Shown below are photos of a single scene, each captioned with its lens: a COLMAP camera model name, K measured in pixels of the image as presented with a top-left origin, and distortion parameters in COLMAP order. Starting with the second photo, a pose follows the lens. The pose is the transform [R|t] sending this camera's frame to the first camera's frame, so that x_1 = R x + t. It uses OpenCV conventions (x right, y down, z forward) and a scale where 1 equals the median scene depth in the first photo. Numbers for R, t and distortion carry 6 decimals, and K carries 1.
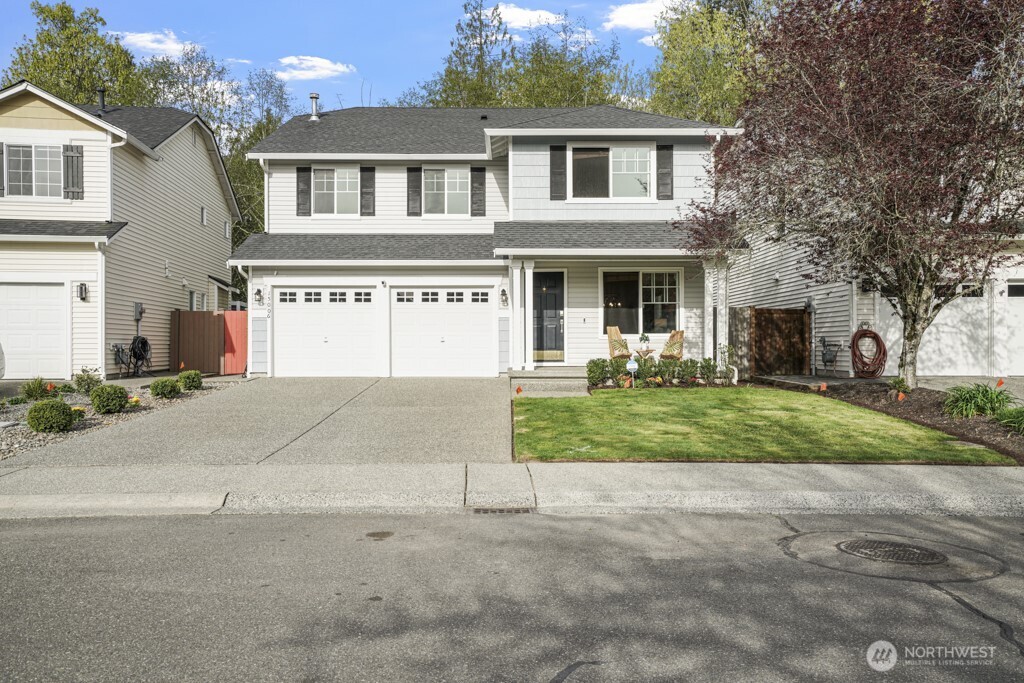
lens RADIAL K [[801.4, 0, 512.0], [0, 801.4, 341.5], [0, 0, 1]] dist [0.037510, -0.000088]
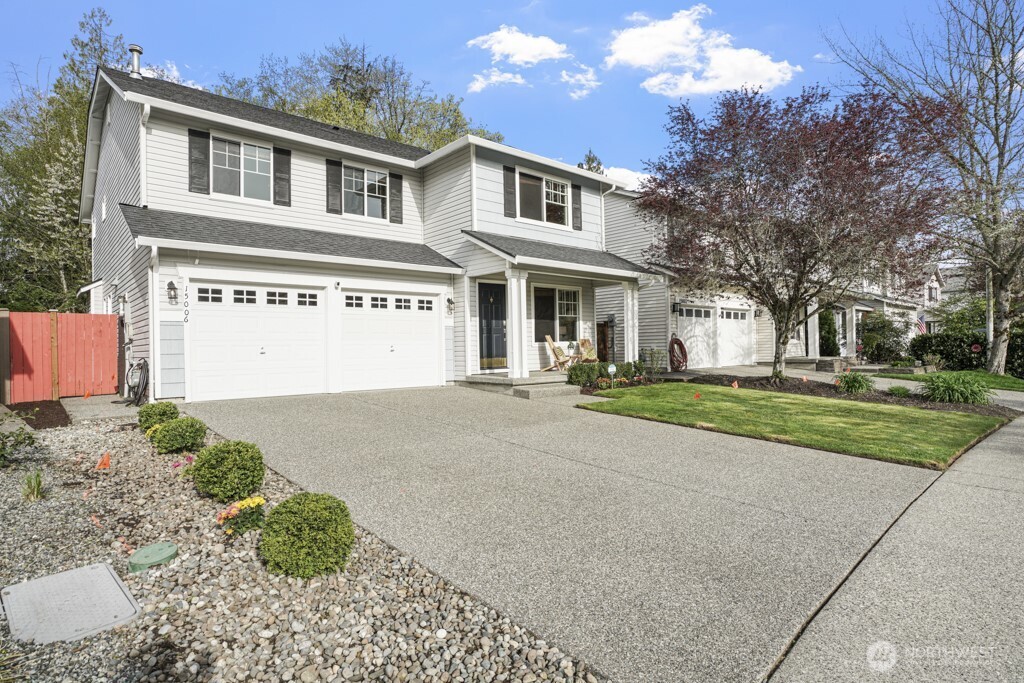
lens RADIAL K [[553.7, 0, 512.0], [0, 553.7, 341.5], [0, 0, 1]] dist [0.001605, 0.000605]
pose [[0.755995, -0.003118, 0.654570, -0.408755], [0.009492, 0.999936, -0.006198, -0.005487], [-0.654508, 0.010899, 0.755976, 0.421571]]
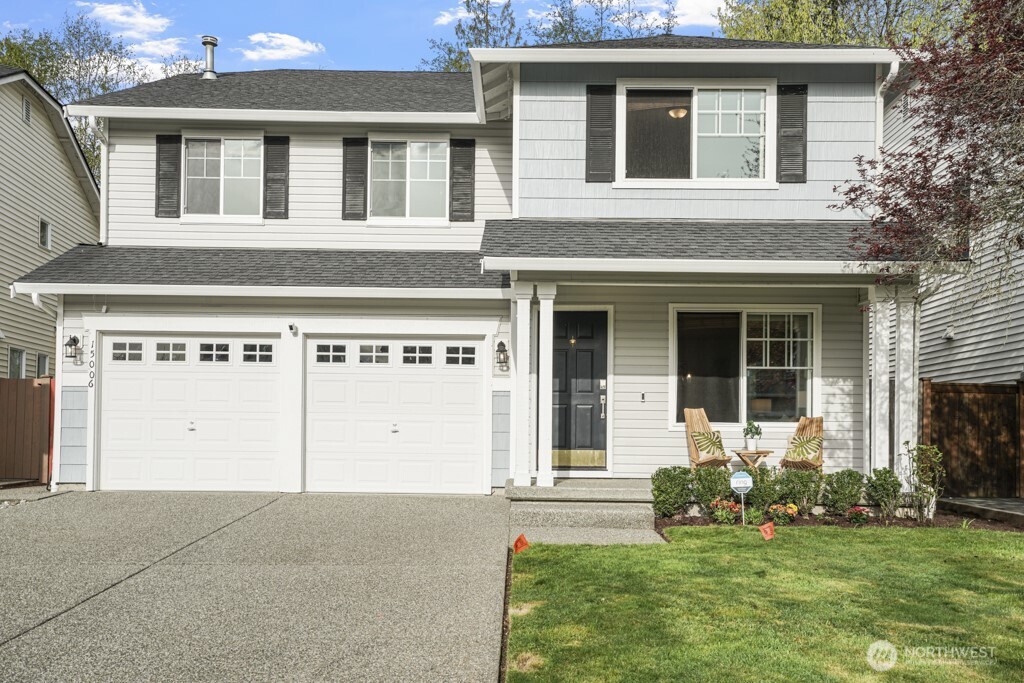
lens RADIAL K [[943.4, 0, 512.7], [0, 943.4, 420.7], [0, 0, 1]] dist [0.046782, 0.000646]
pose [[0.999844, 0.012533, -0.012437, 0.006536], [-0.012728, 0.999796, -0.015707, 0.001676], [0.012238, 0.015863, 0.999799, 0.325610]]
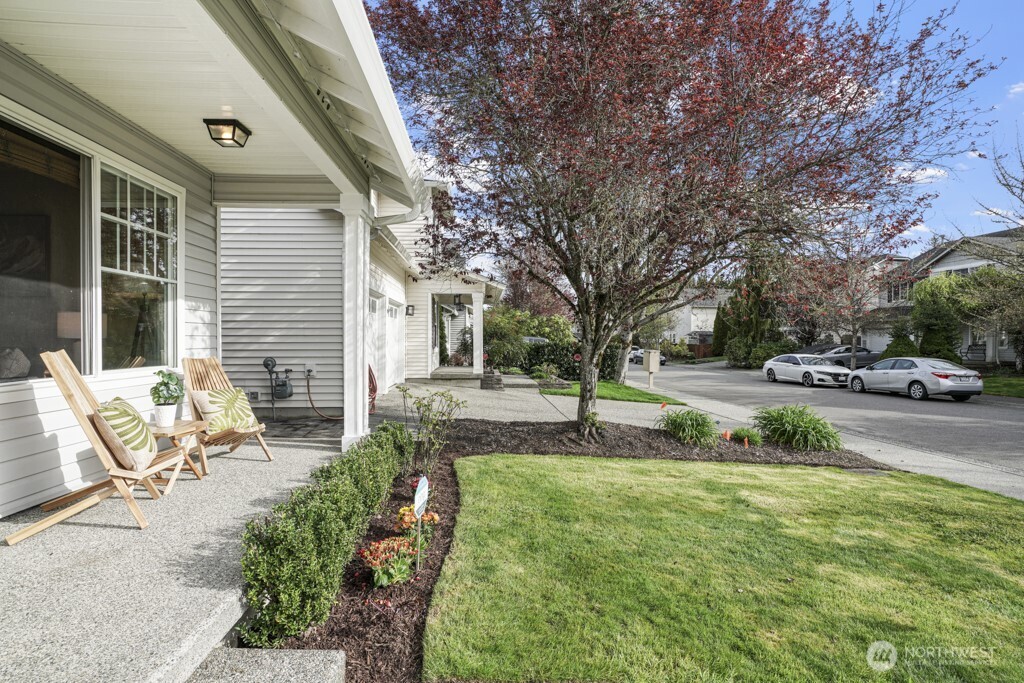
lens RADIAL K [[501.4, 0, 511.4], [0, 501.4, 336.6], [0, 0, 1]] dist [-0.022279, 0.001581]
pose [[-0.061519, 0.008934, 0.998066, -0.028332], [-0.006429, 0.999936, -0.009347, -0.021593], [-0.998085, -0.006992, -0.061458, 0.837176]]
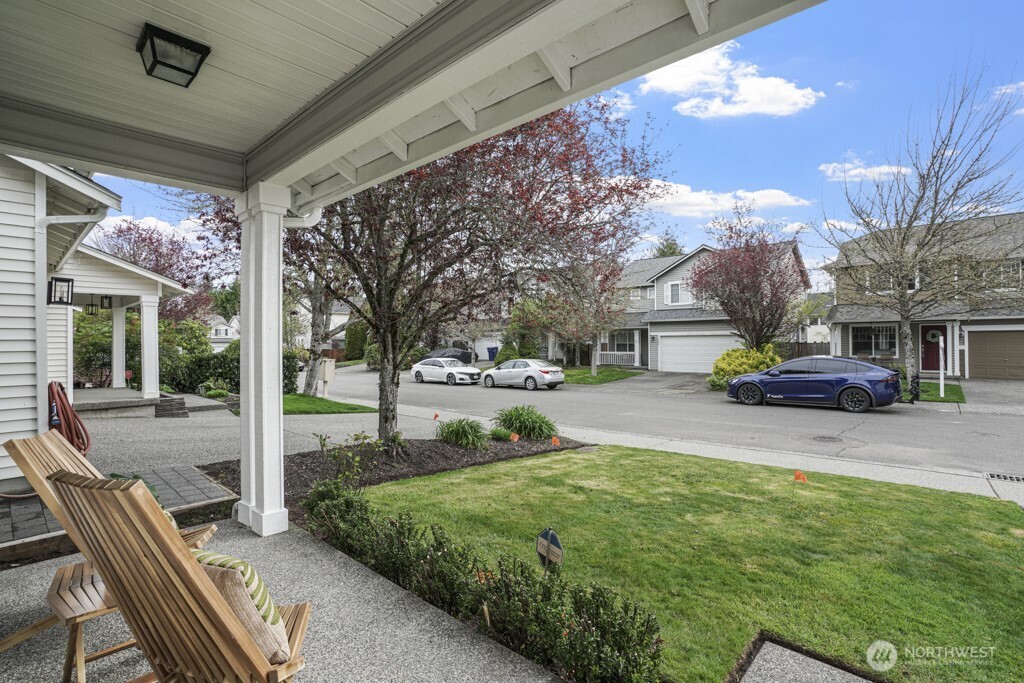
lens RADIAL K [[488.4, 0, 506.5], [0, 488.4, 336.7], [0, 0, 1]] dist [-0.066389, 0.030642]
pose [[-0.736219, 0.014182, 0.676595, 0.038694], [0.006023, 0.999878, -0.014405, -0.034543], [-0.676717, -0.006530, -0.736214, 0.967315]]
